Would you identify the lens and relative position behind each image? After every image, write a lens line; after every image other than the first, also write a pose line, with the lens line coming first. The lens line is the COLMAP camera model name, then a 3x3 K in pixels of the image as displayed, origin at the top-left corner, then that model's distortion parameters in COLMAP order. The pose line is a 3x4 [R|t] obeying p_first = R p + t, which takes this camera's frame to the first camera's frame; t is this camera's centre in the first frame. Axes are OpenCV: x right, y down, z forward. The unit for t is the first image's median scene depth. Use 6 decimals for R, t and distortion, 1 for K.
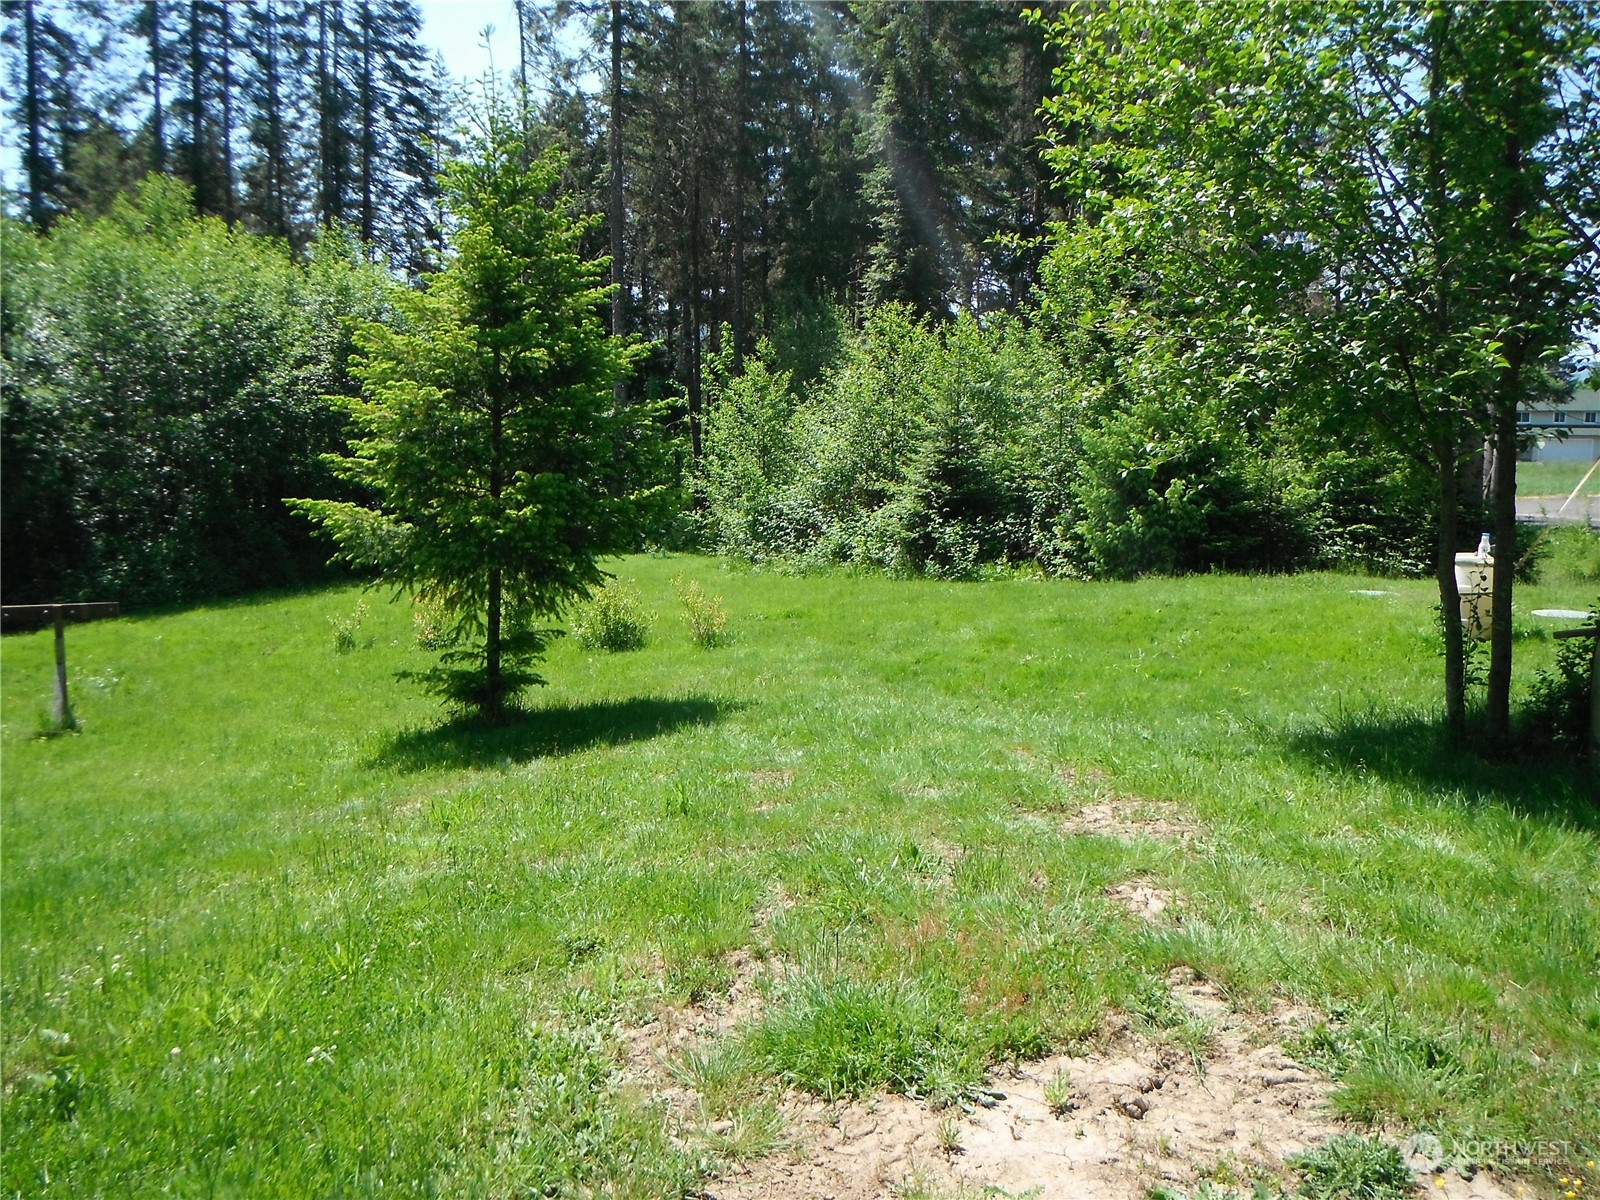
lens RADIAL K [[1220.1, 0, 800.0], [0, 1220.1, 600.0], [0, 0, 1]] dist [-0.033405, 0.003748]
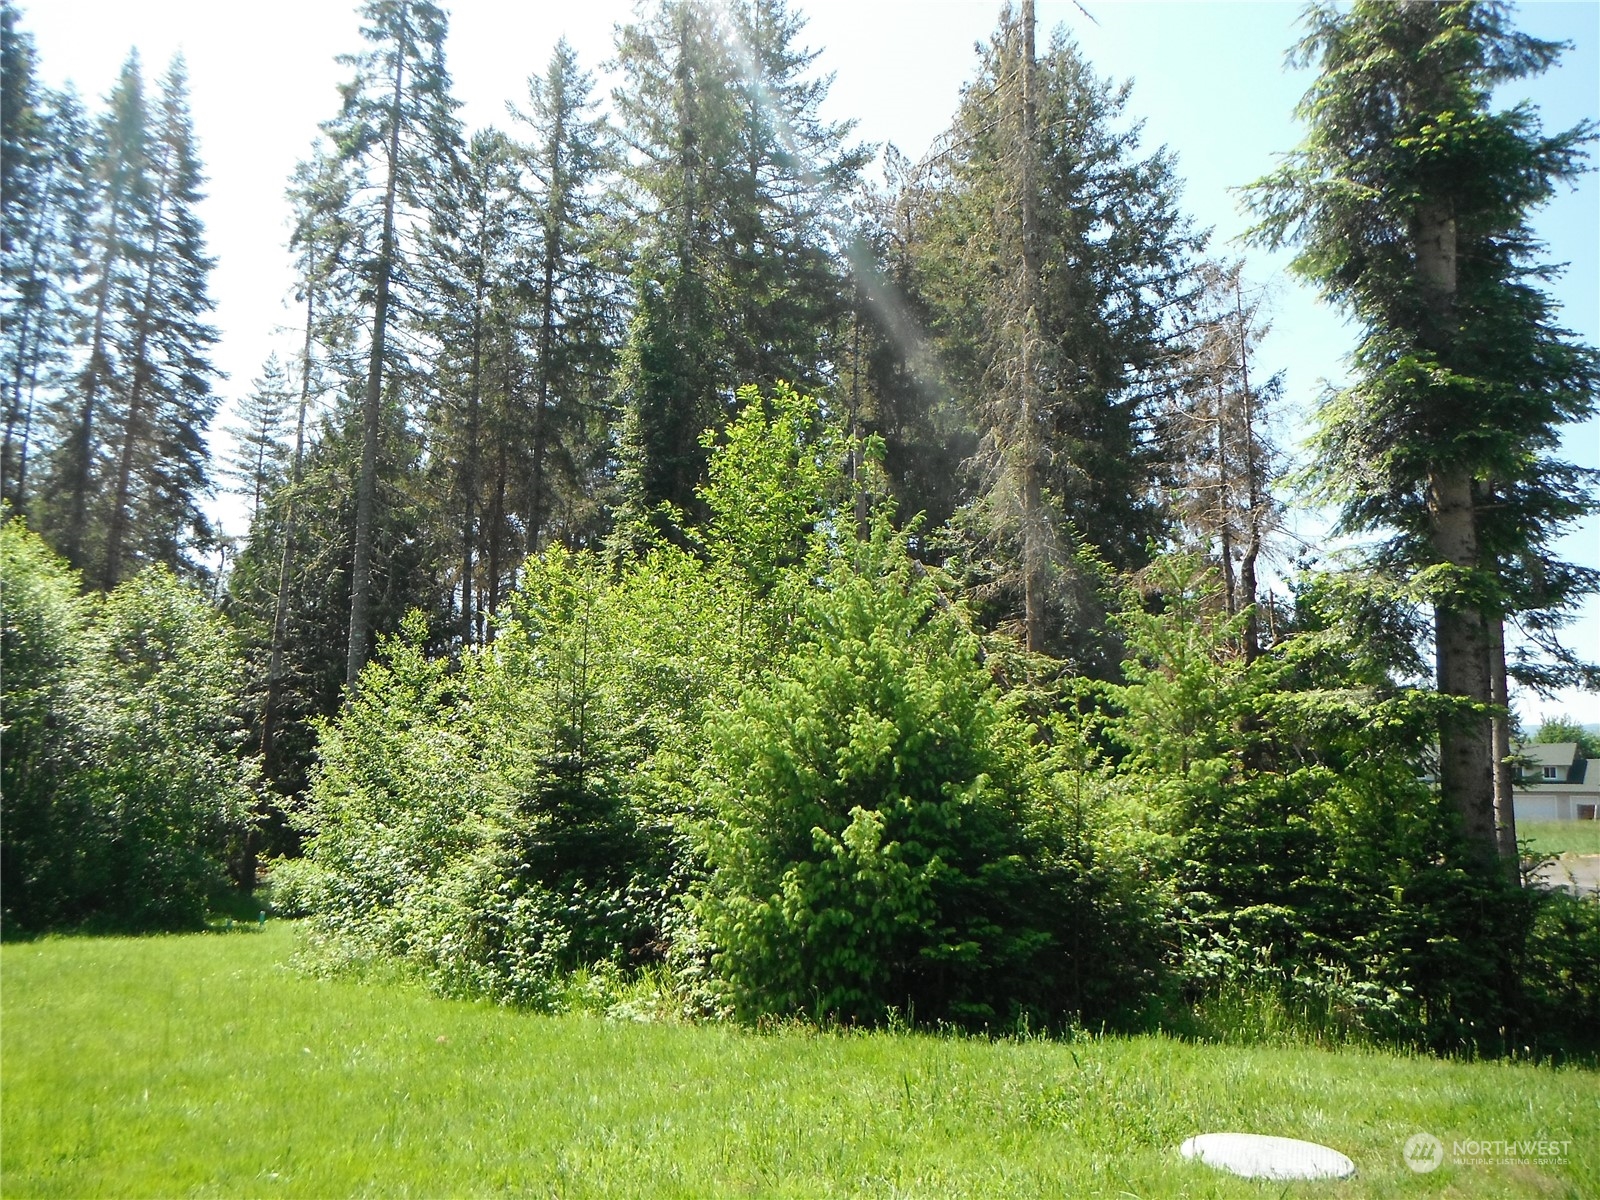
lens RADIAL K [[1220.1, 0, 800.0], [0, 1220.1, 600.0], [0, 0, 1]] dist [-0.033405, 0.003748]
pose [[0.999367, 0.019494, 0.029749, 0.228098], [-0.010171, 0.958126, -0.286165, -0.033810], [-0.034081, 0.285682, 0.957718, 0.441075]]
